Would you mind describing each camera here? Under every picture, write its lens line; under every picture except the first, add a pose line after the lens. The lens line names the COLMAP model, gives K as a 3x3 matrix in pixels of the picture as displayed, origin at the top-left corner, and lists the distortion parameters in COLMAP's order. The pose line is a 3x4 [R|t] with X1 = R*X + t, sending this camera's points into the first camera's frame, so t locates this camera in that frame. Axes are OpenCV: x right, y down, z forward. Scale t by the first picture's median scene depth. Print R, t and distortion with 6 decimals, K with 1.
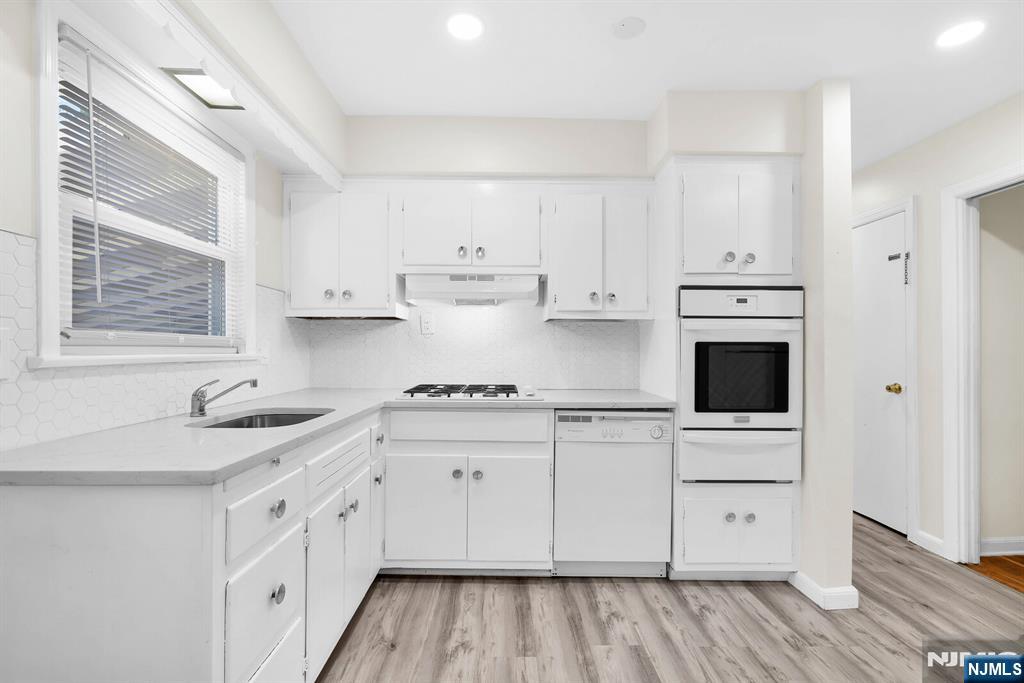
lens RADIAL K [[458.7, 0, 500.5], [0, 458.7, 346.7], [0, 0, 1]] dist [0.000525, 0.000275]
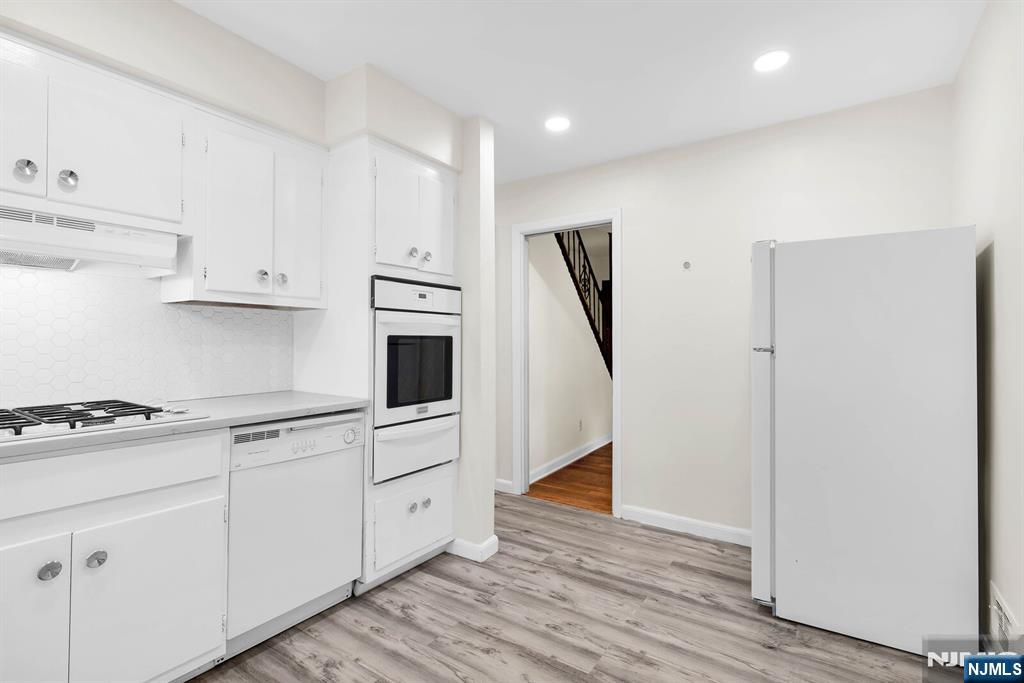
lens RADIAL K [[483.3, 0, 517.7], [0, 483.3, 334.3], [0, 0, 1]] dist [0.000915, 0.000450]
pose [[0.564032, 0.008849, 0.825706, -0.257021], [-0.001658, 0.999953, -0.009584, -0.003220], [-0.825751, 0.004037, 0.564020, 0.203117]]
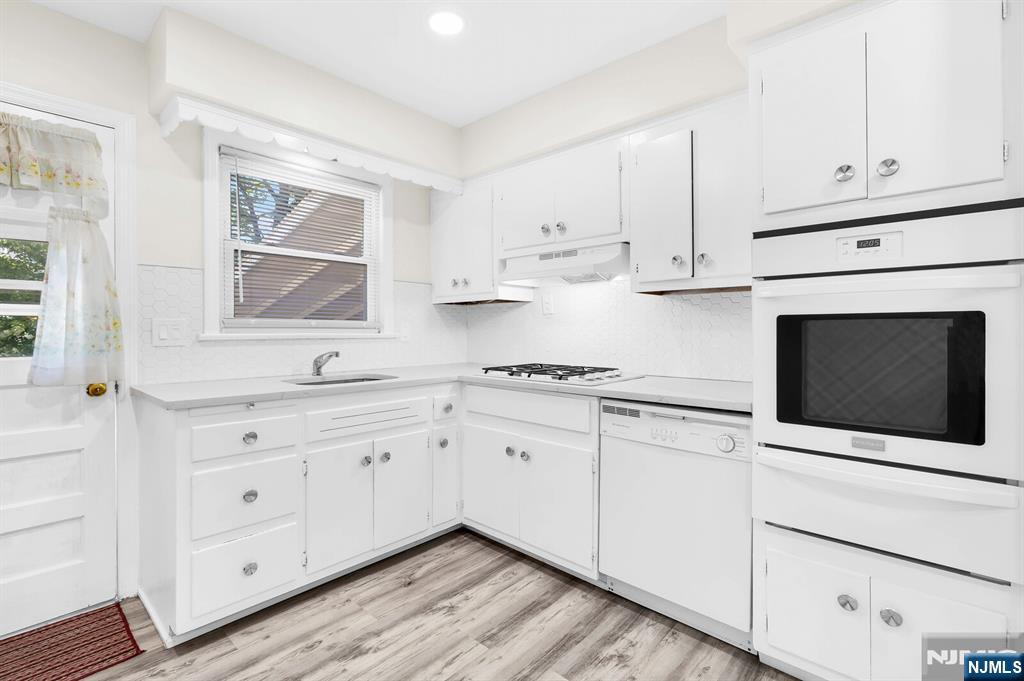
lens RADIAL K [[453.8, 0, 508.2], [0, 453.8, 330.2], [0, 0, 1]] dist [-0.000359, 0.000019]
pose [[0.736254, -0.005048, -0.676686, 0.579621], [0.008114, 0.999966, 0.001370, 0.007032], [0.676656, -0.006499, 0.736270, 0.256638]]
